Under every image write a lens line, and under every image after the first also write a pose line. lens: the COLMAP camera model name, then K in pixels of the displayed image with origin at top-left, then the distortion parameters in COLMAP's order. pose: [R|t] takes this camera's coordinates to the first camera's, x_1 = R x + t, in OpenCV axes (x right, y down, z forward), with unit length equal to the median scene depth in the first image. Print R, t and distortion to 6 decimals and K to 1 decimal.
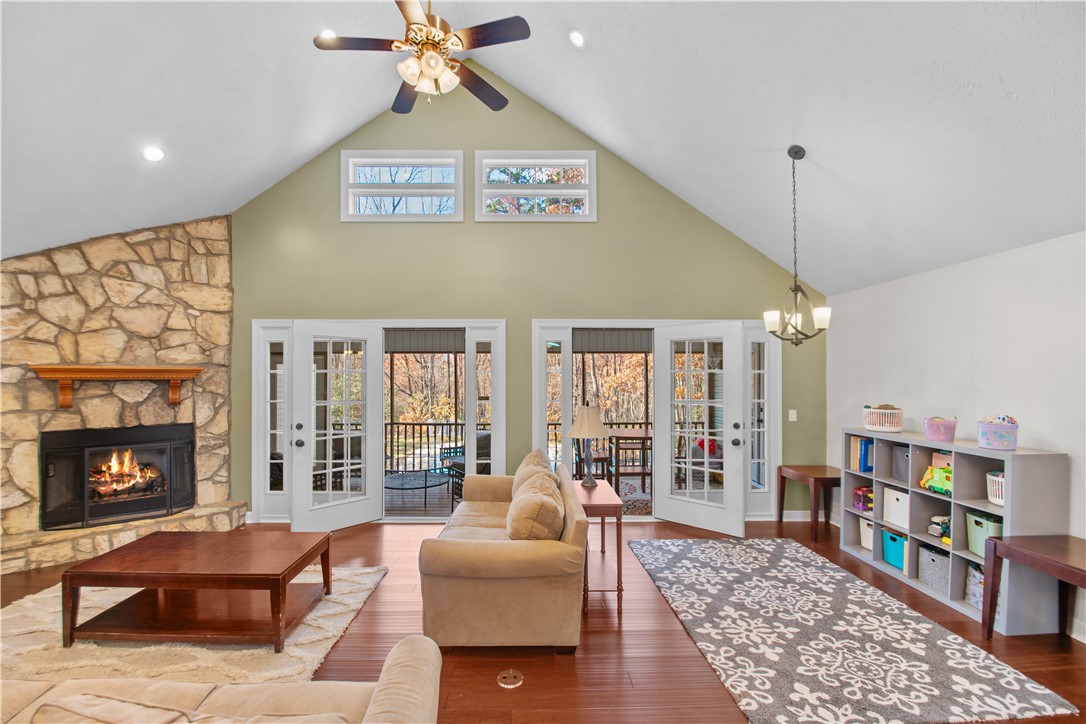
lens RADIAL K [[455.0, 0, 529.5], [0, 455.0, 376.4], [0, 0, 1]] dist [-0.001731, -0.013262]
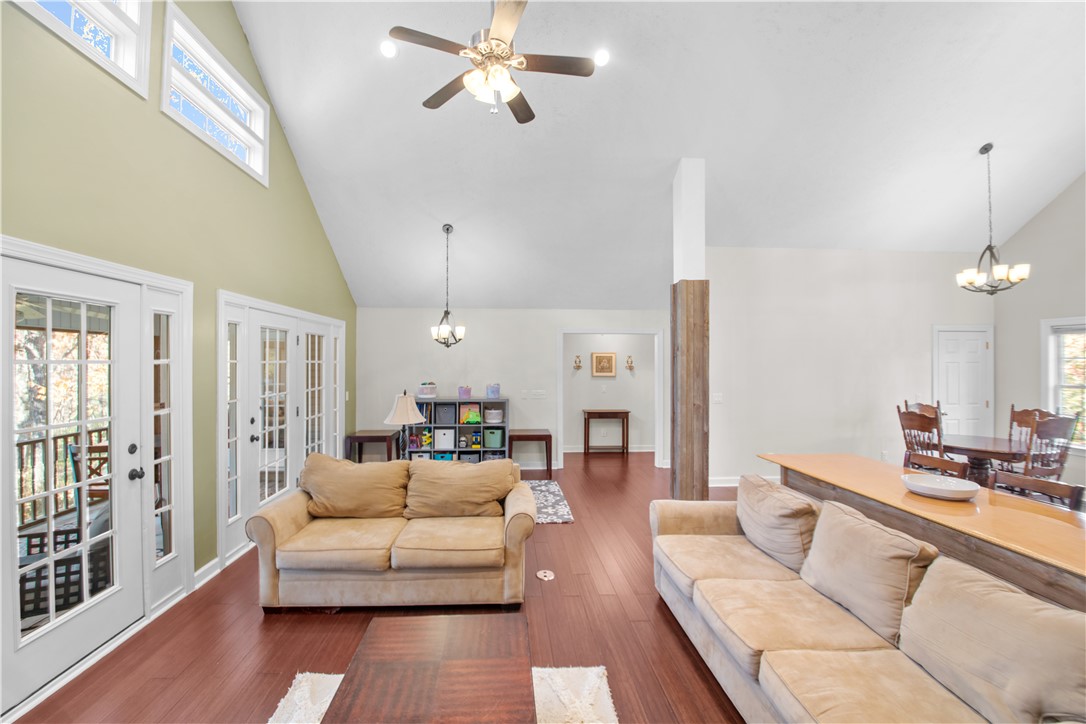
lens RADIAL K [[453.5, 0, 518.4], [0, 453.5, 358.7], [0, 0, 1]] dist [-0.001309, -0.016127]
pose [[-0.031915, 0.006752, 0.999468, -0.807438], [-0.002361, 0.999974, -0.006830, -0.013134], [-0.999488, -0.002578, -0.031898, 0.613569]]
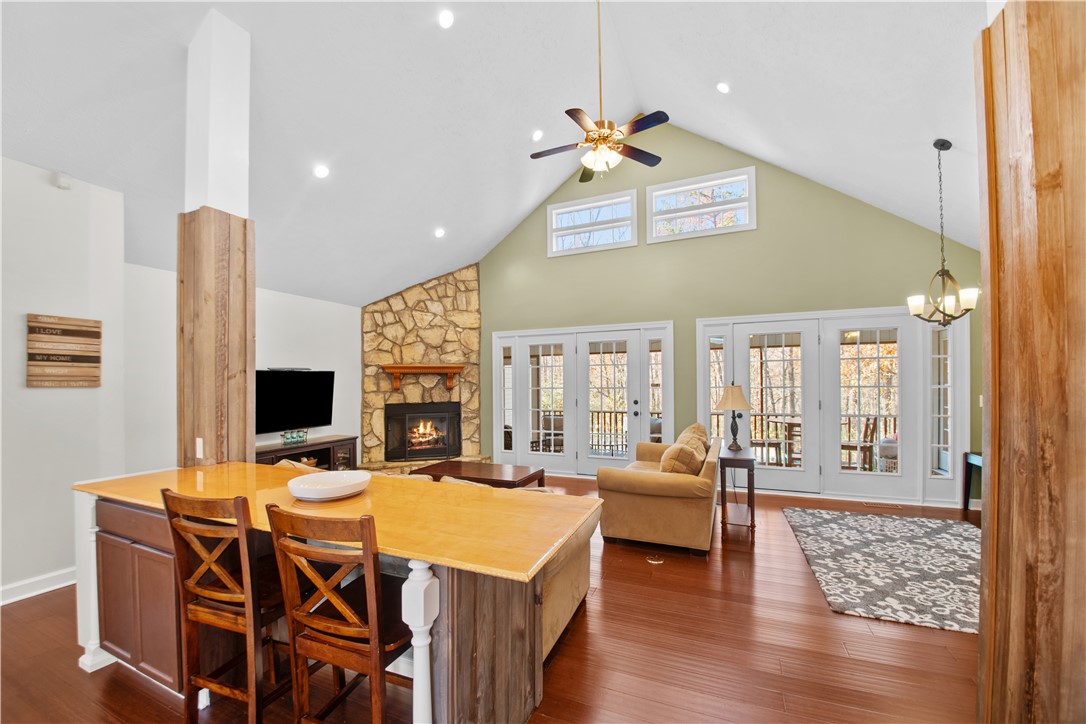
lens RADIAL K [[432.5, 0, 529.3], [0, 432.5, 382.2], [0, 0, 1]] dist [-0.002638, -0.014176]
pose [[0.905620, -0.008172, -0.424011, 0.099066], [0.010235, 0.999944, 0.002589, 0.037709], [0.423966, -0.006684, 0.905653, -0.242760]]
